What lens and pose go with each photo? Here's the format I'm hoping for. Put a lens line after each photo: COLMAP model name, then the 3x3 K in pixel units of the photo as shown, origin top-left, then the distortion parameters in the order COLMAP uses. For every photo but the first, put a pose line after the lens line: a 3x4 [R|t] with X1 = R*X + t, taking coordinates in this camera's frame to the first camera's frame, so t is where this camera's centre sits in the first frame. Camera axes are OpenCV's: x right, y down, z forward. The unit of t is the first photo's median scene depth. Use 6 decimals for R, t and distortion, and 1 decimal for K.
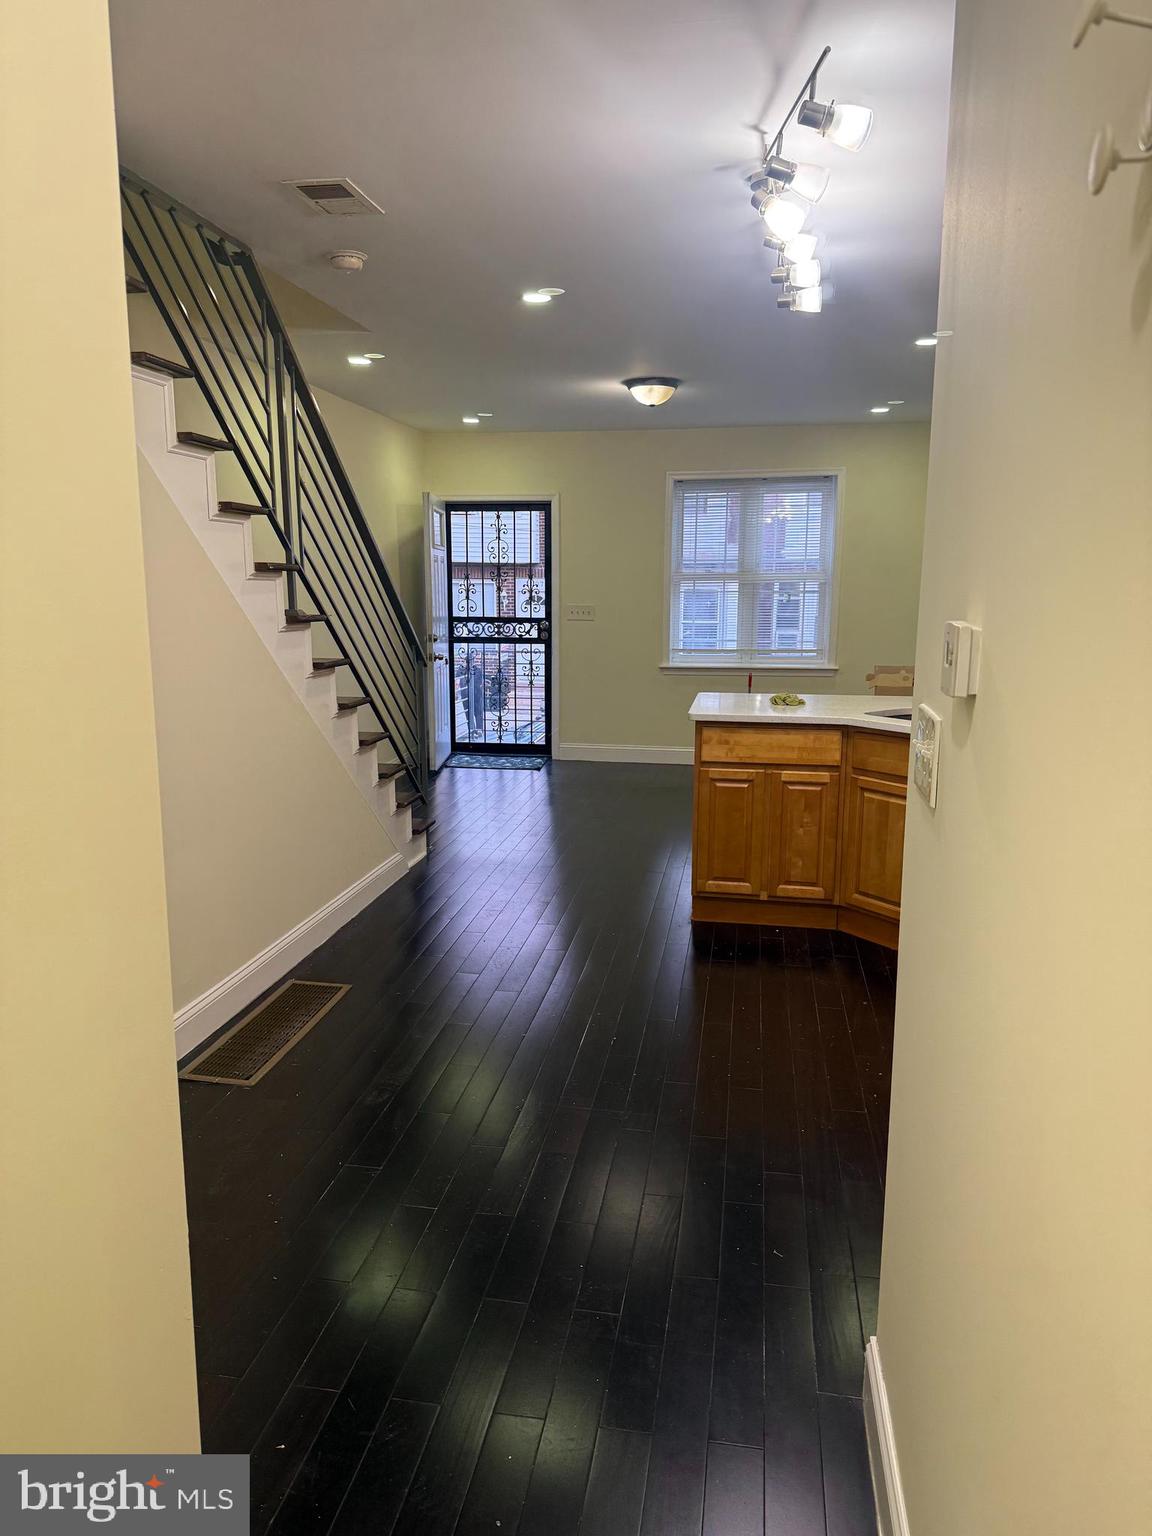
lens RADIAL K [[1084.7, 0, 568.1], [0, 1084.7, 762.8], [0, 0, 1]] dist [0.022558, -0.037127]
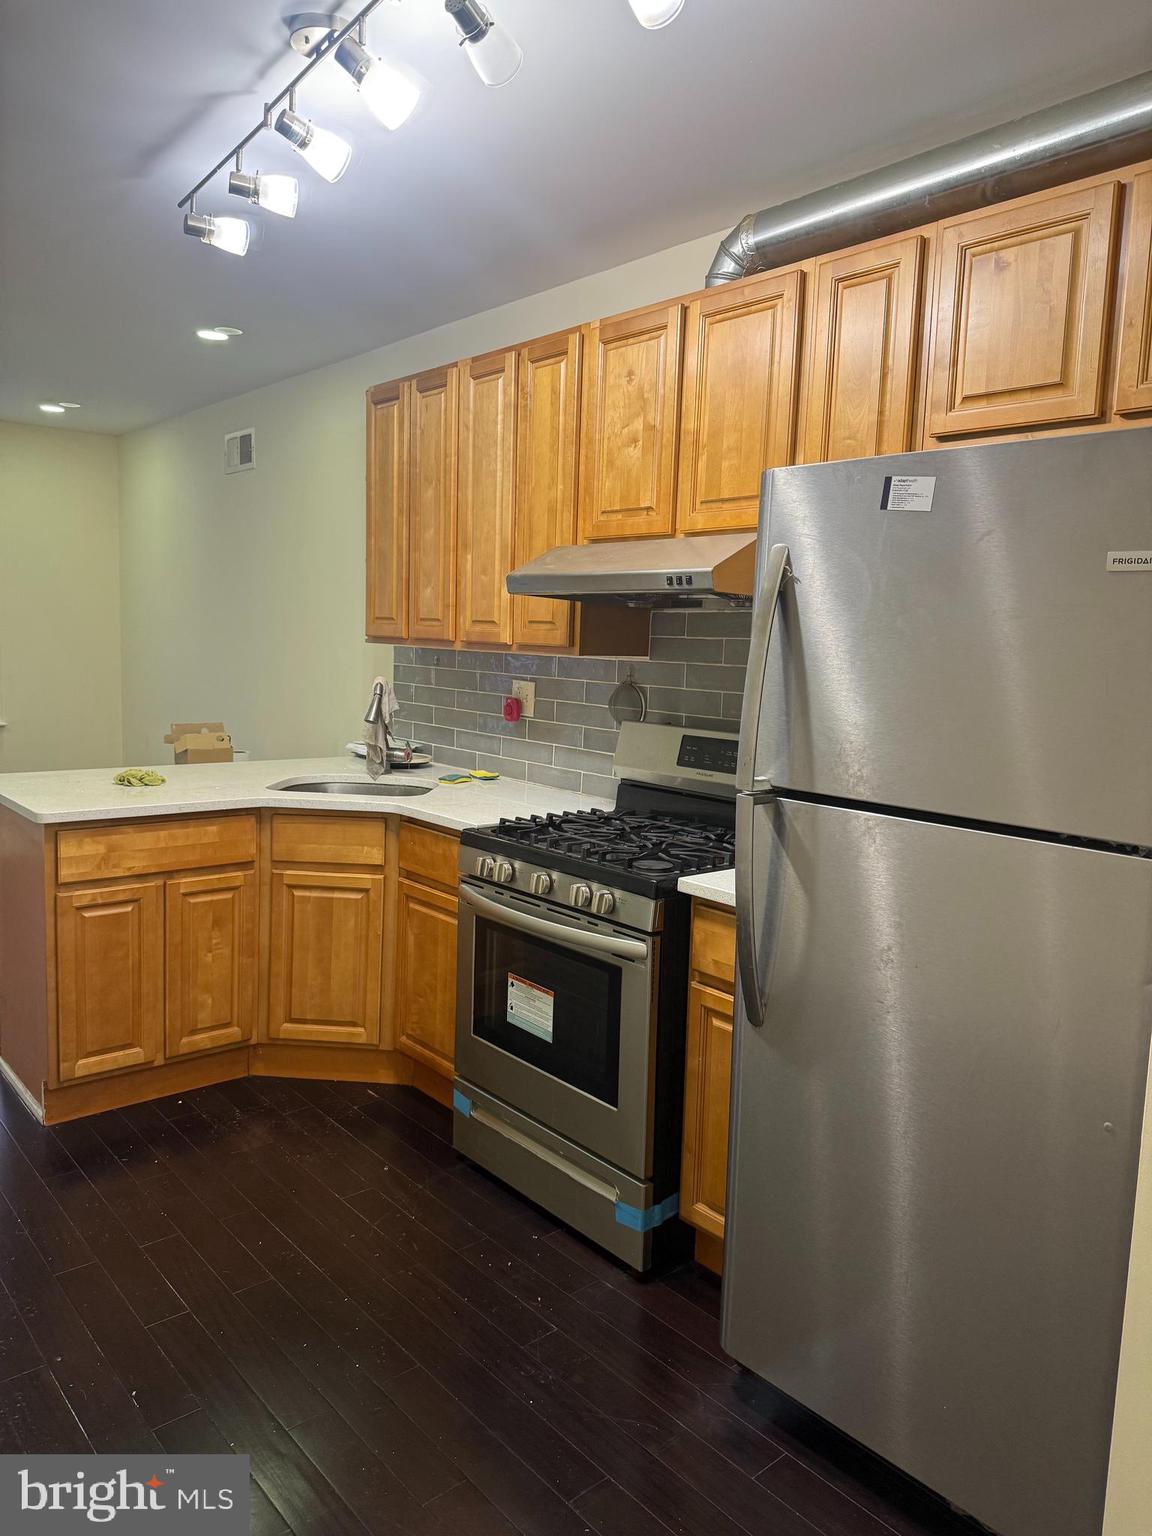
lens RADIAL K [[1084.7, 0, 579.7], [0, 1084.7, 745.7], [0, 0, 1]] dist [0.022558, -0.037127]
pose [[0.622715, -0.064472, 0.779788, -0.192405], [0.105350, 0.994433, -0.001912, -0.051065], [-0.775324, 0.083341, 0.626041, 0.336849]]
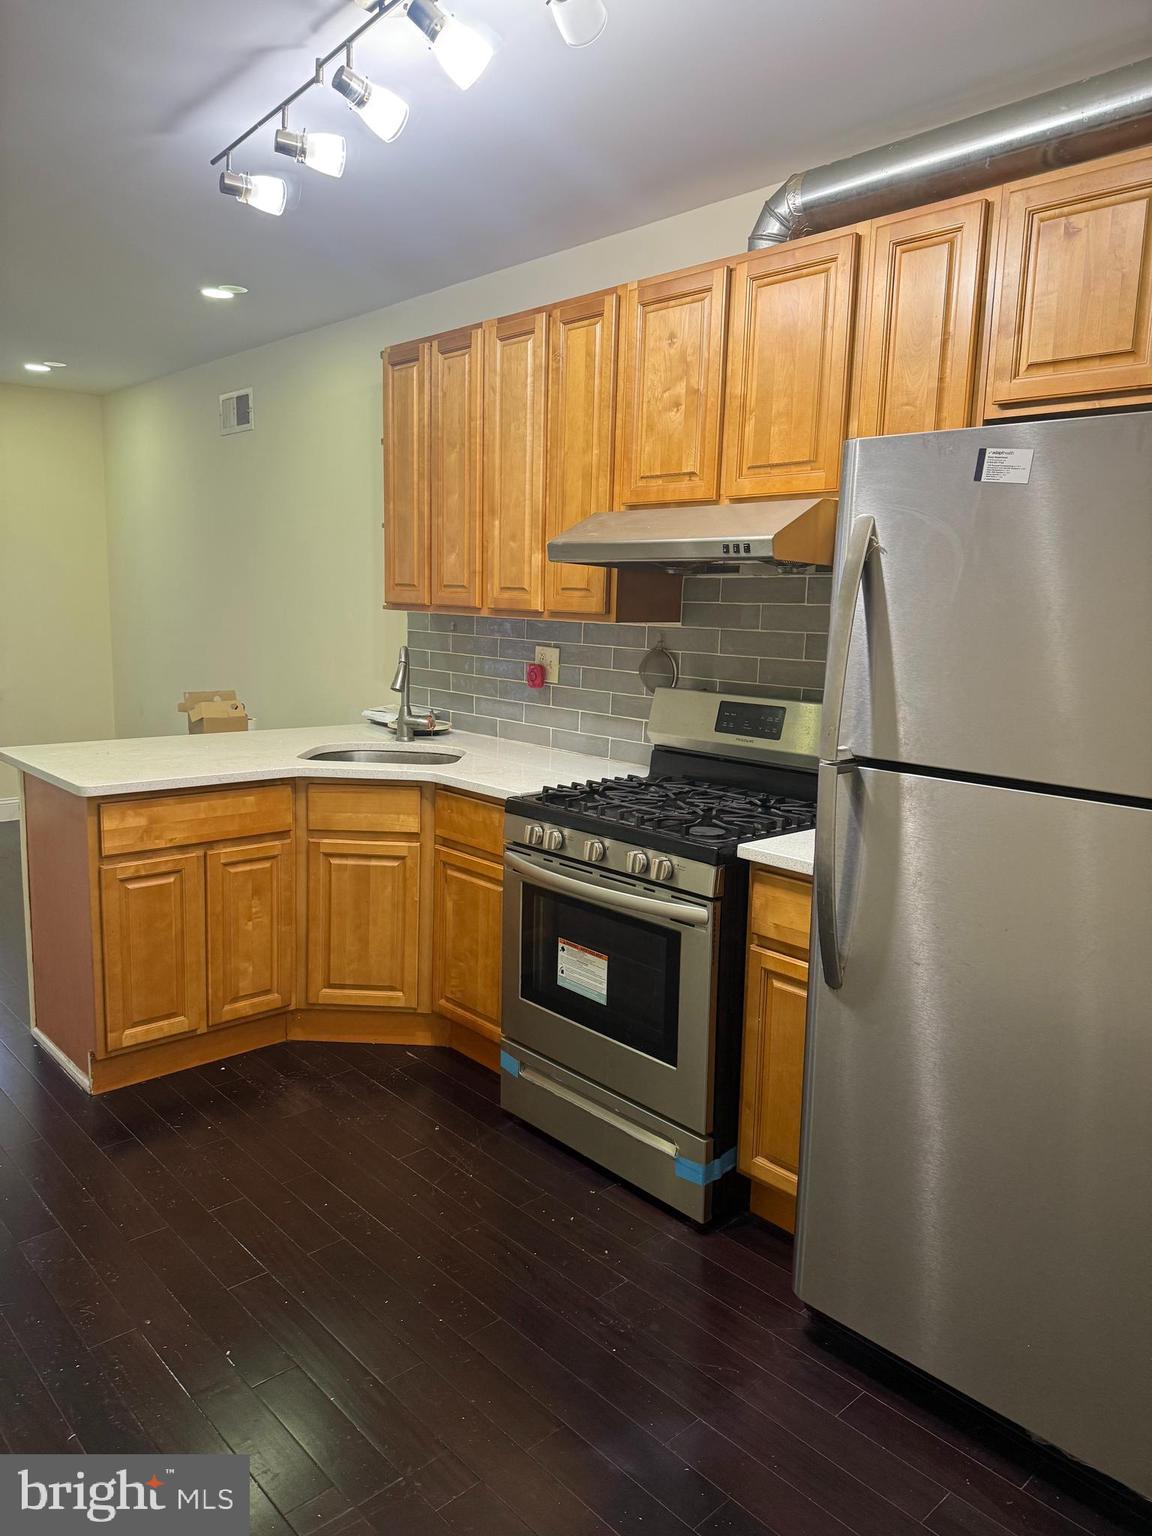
lens RADIAL K [[1084.7, 0, 567.6], [0, 1084.7, 755.6], [0, 0, 1]] dist [0.022558, -0.037127]
pose [[0.601120, -0.109461, 0.791627, -0.227122], [0.115965, 0.992038, 0.049115, -0.063001], [-0.790700, 0.062278, 0.609027, 0.373882]]
